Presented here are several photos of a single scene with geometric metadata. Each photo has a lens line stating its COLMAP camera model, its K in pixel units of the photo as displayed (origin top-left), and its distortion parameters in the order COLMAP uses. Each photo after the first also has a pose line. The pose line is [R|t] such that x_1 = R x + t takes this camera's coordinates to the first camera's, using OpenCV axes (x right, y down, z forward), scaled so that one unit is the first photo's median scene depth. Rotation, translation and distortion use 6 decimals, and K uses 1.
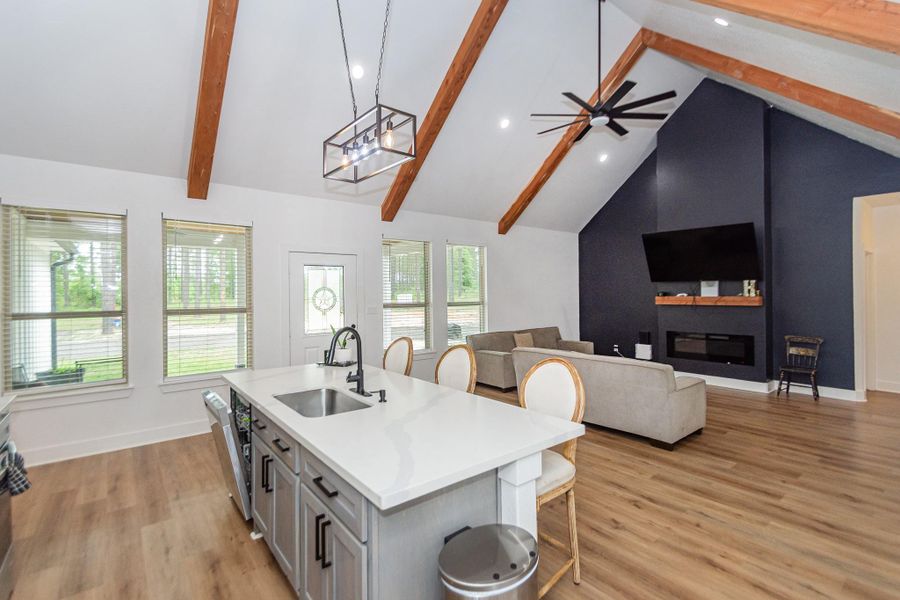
lens RADIAL K [[417.9, 0, 458.3], [0, 417.9, 303.0], [0, 0, 1]] dist [0.002541, 0.000033]
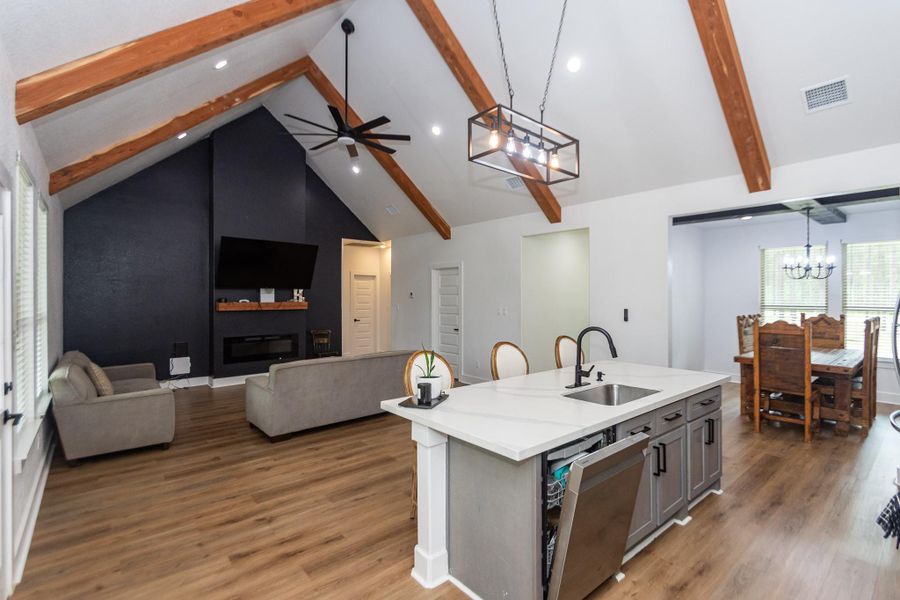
lens RADIAL K [[425.2, 0, 450.0], [0, 425.2, 300.0], [0, 0, 1]] dist [0.001389, 0.000073]
pose [[-0.025957, 0.003698, 0.999656, -0.655231], [0.022679, 0.999738, -0.003109, -0.008522], [-0.999406, 0.022590, -0.026034, 0.656729]]
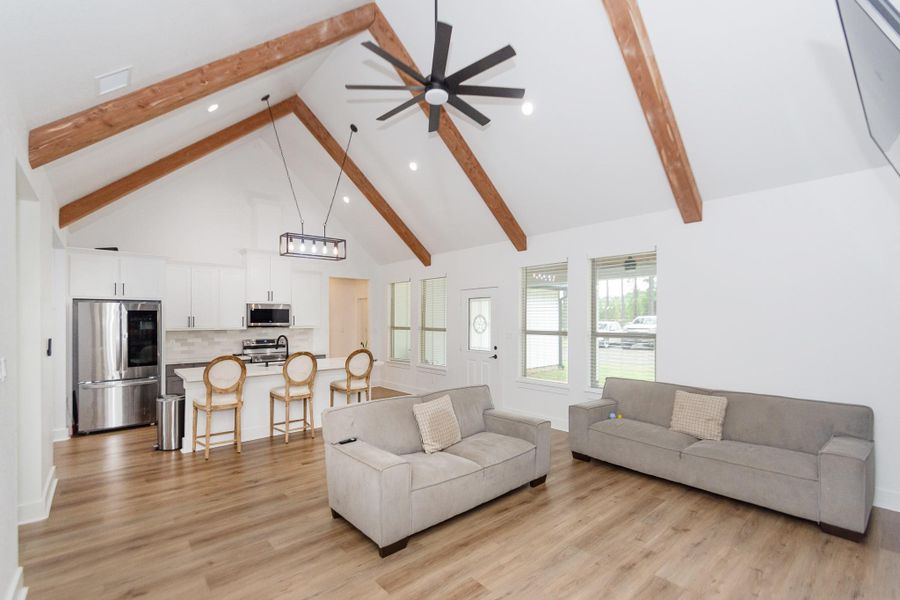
lens RADIAL K [[404.1, 0, 439.1], [0, 404.1, 317.7], [0, 0, 1]] dist [0.000287, -0.000247]
pose [[0.015276, 0.006834, -0.999860, 0.936222], [-0.022826, 0.999718, 0.006484, -0.034562], [0.999623, 0.022724, 0.015428, 0.852516]]
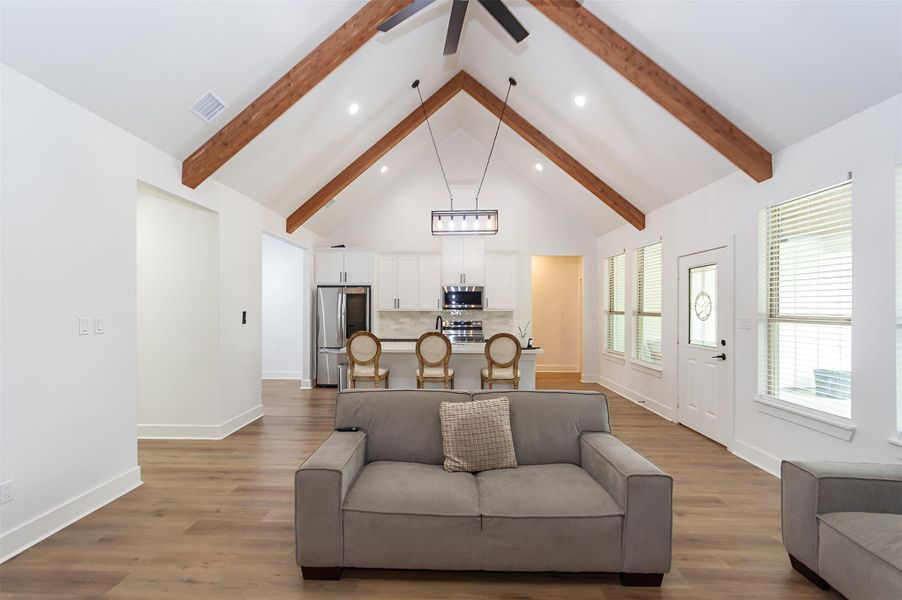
lens RADIAL K [[402.3, 0, 428.8], [0, 402.3, 303.2], [0, 0, 1]] dist [0.000878, 0.000051]
pose [[-0.671629, 0.000981, -0.740887, 0.668092], [-0.013142, 0.999826, 0.013238, -0.017999], [0.740771, 0.018628, -0.671499, 1.141013]]
